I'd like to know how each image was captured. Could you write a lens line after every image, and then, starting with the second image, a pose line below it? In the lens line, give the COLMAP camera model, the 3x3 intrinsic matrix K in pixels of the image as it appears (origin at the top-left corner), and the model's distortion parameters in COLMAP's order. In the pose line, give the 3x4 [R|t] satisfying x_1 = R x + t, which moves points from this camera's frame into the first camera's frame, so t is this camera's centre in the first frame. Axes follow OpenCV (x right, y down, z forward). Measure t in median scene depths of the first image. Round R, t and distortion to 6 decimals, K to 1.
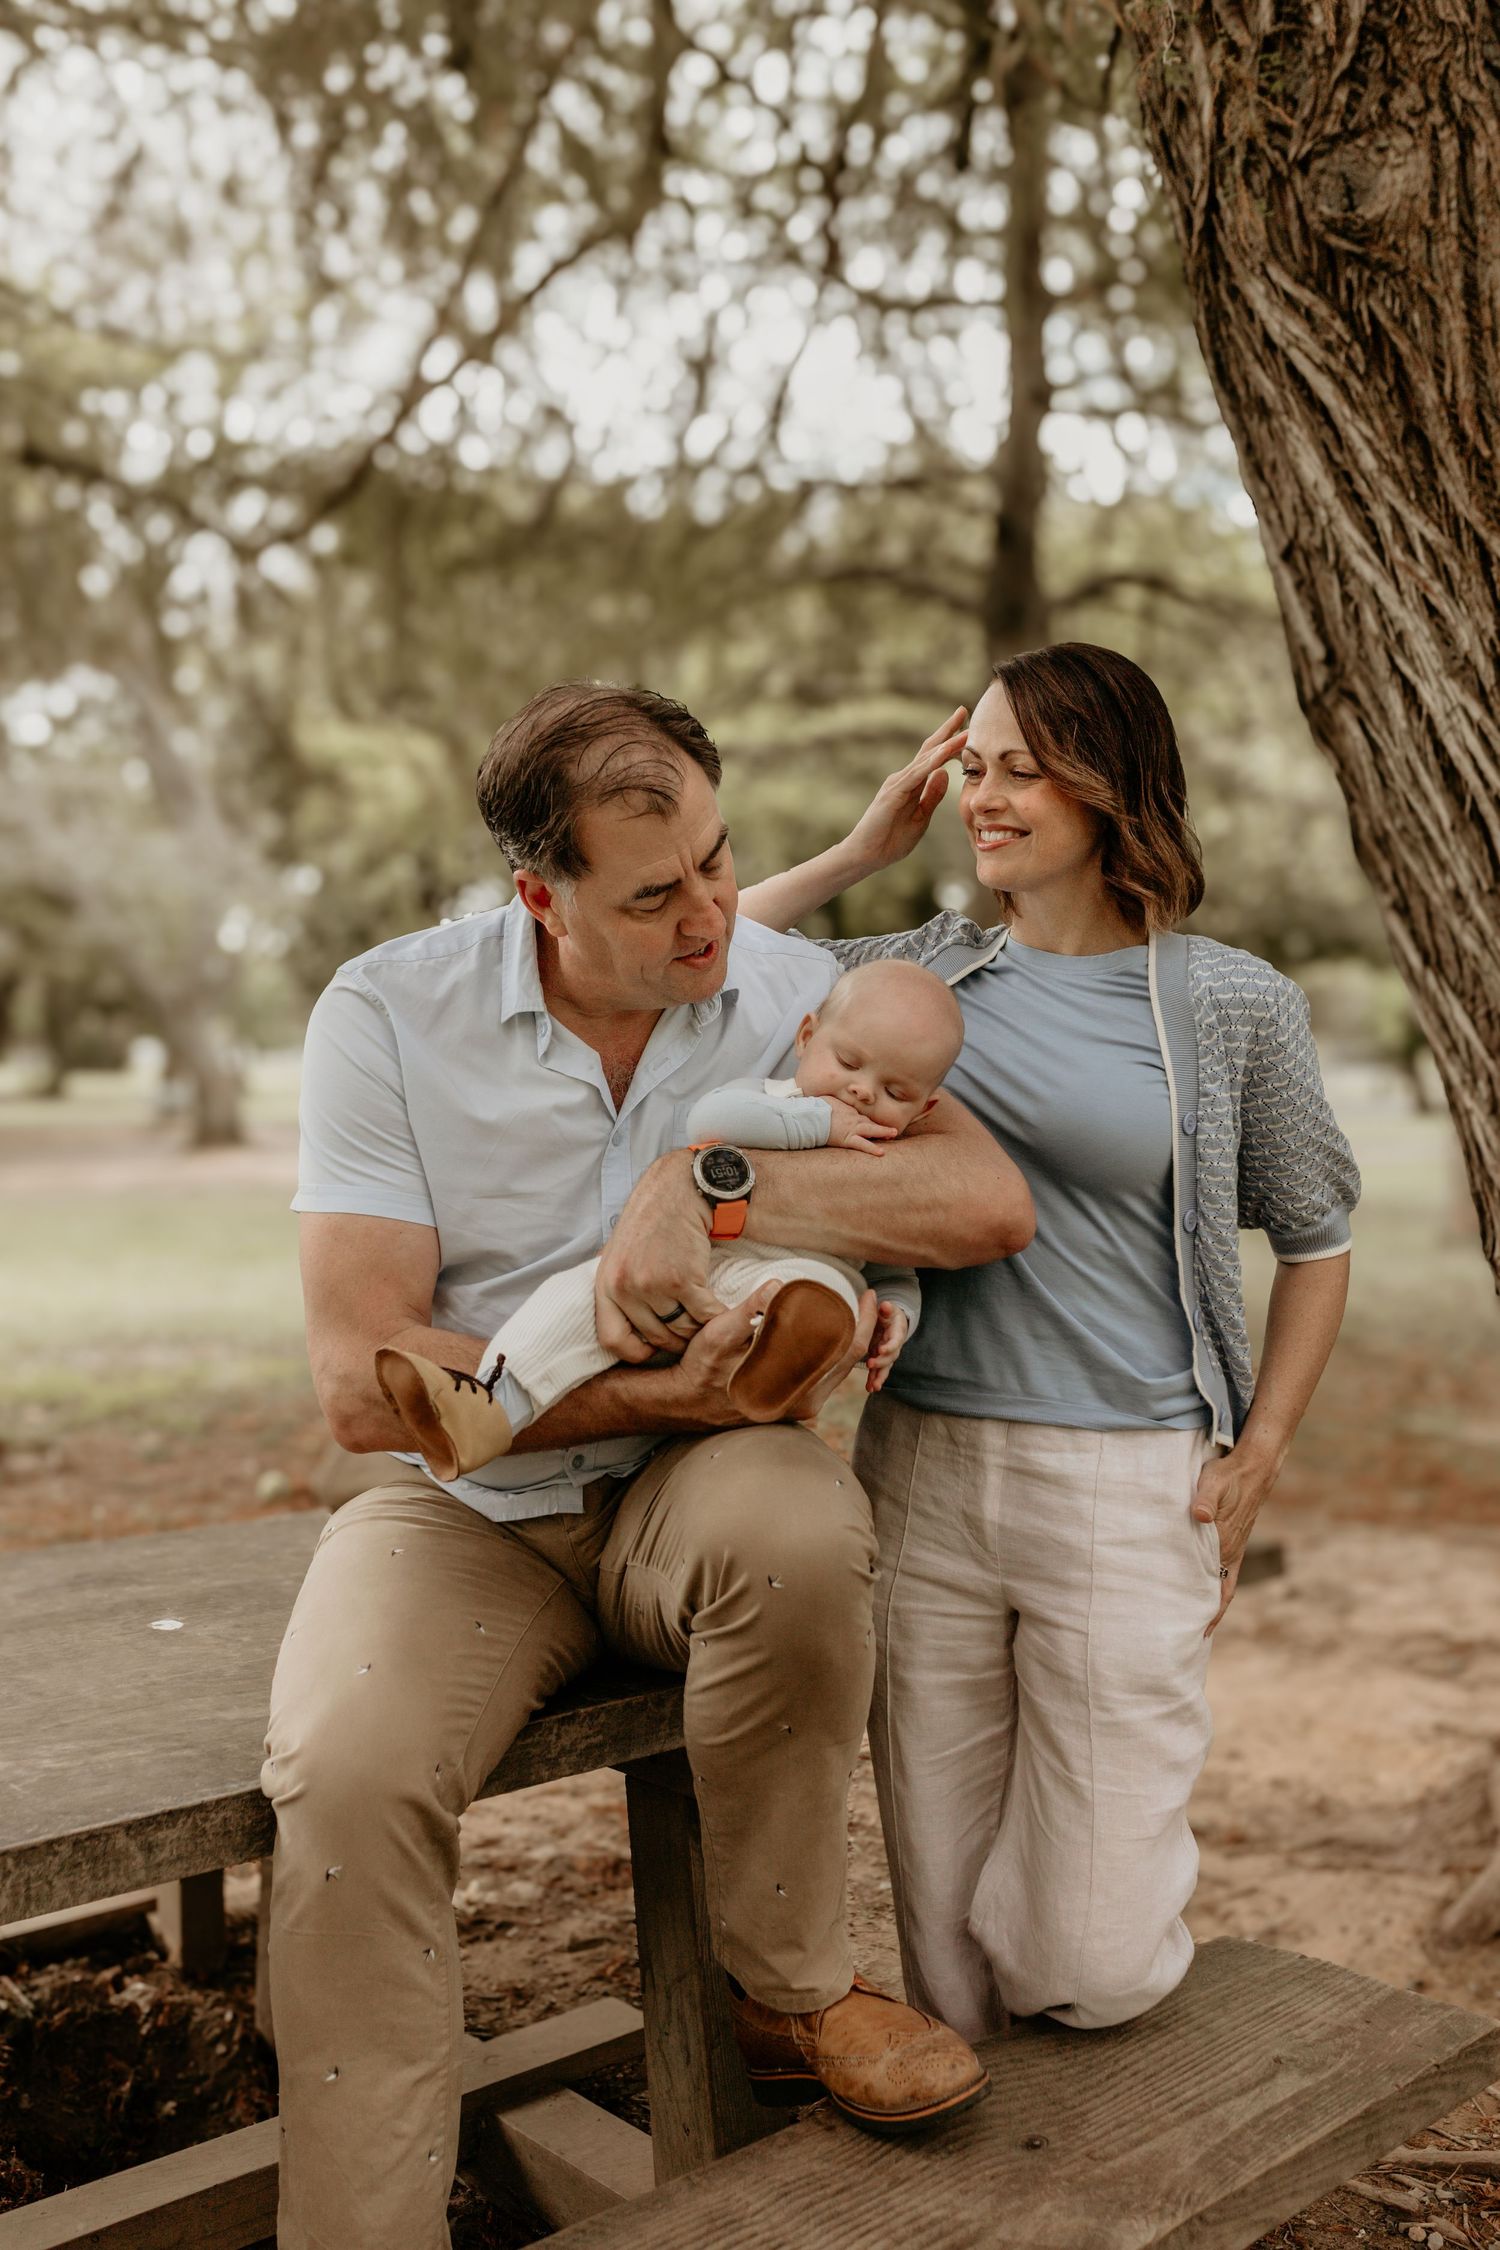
lens RADIAL K [[1998.6, 0, 745.2], [0, 1998.6, 1160.4], [0, 0, 1]] dist [0.037699, 0.001994]
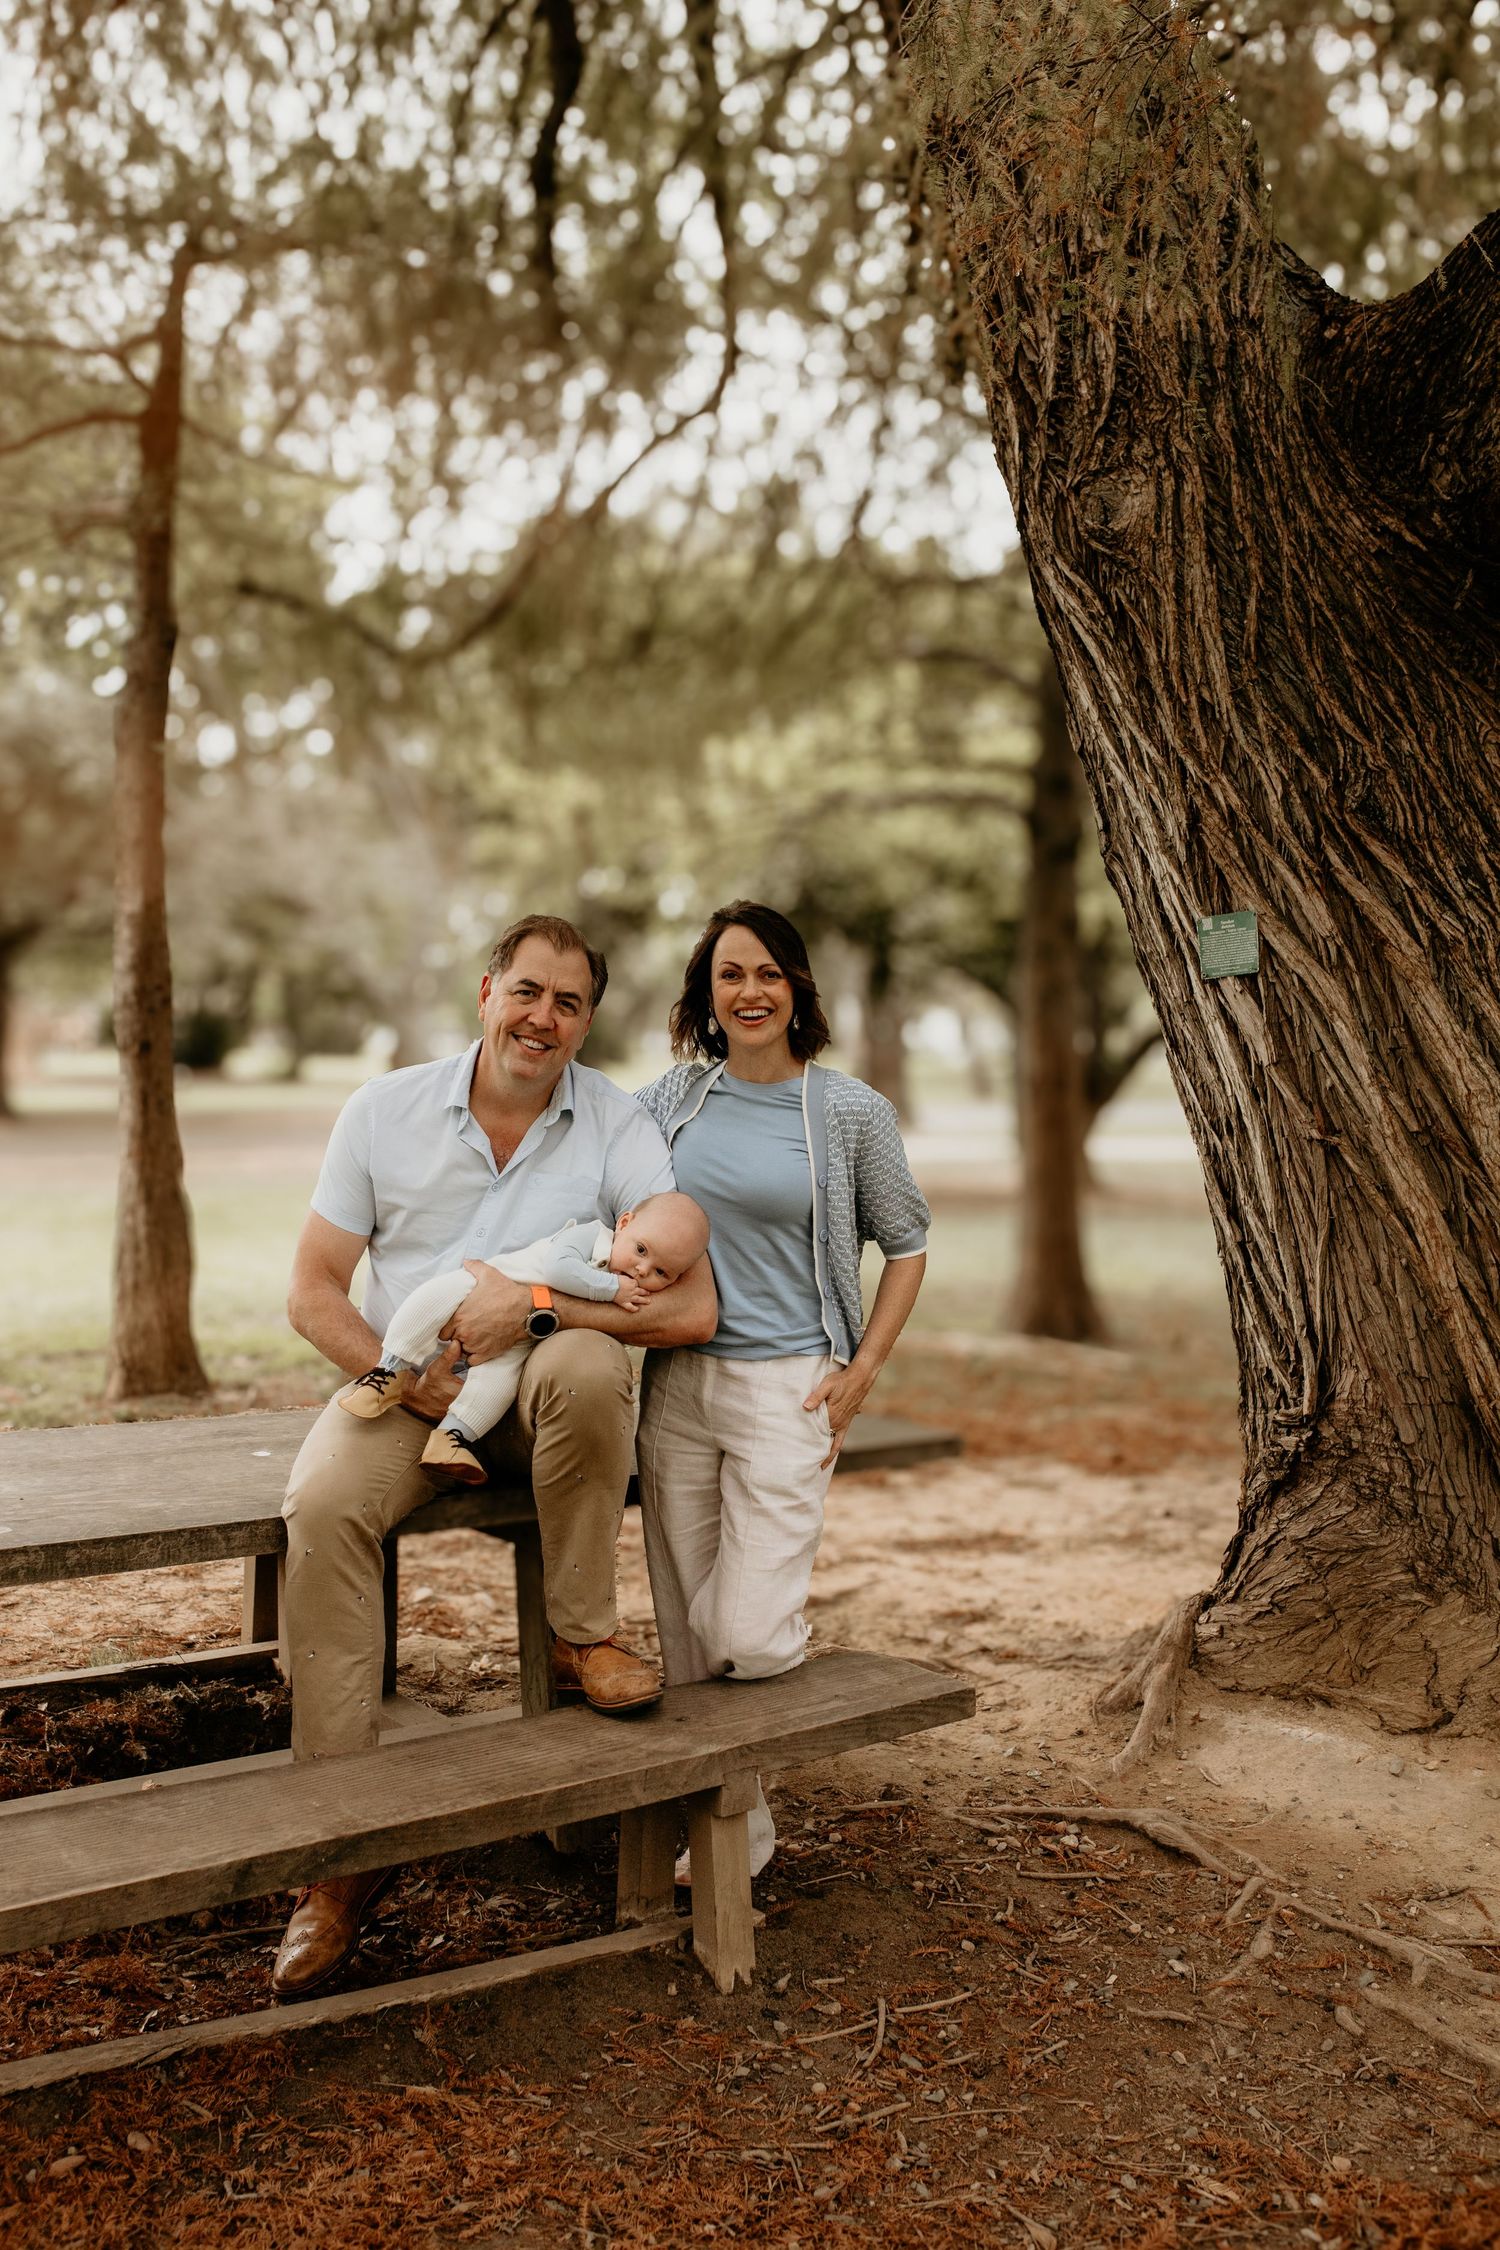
lens RADIAL K [[1998.6, 0, 745.2], [0, 1998.6, 1160.4], [0, 0, 1]] dist [0.037699, 0.001994]
pose [[0.993780, 0.008442, -0.111039, 0.209840], [-0.007401, 0.999925, 0.009783, -0.031577], [0.111113, -0.008901, 0.993768, -0.450121]]
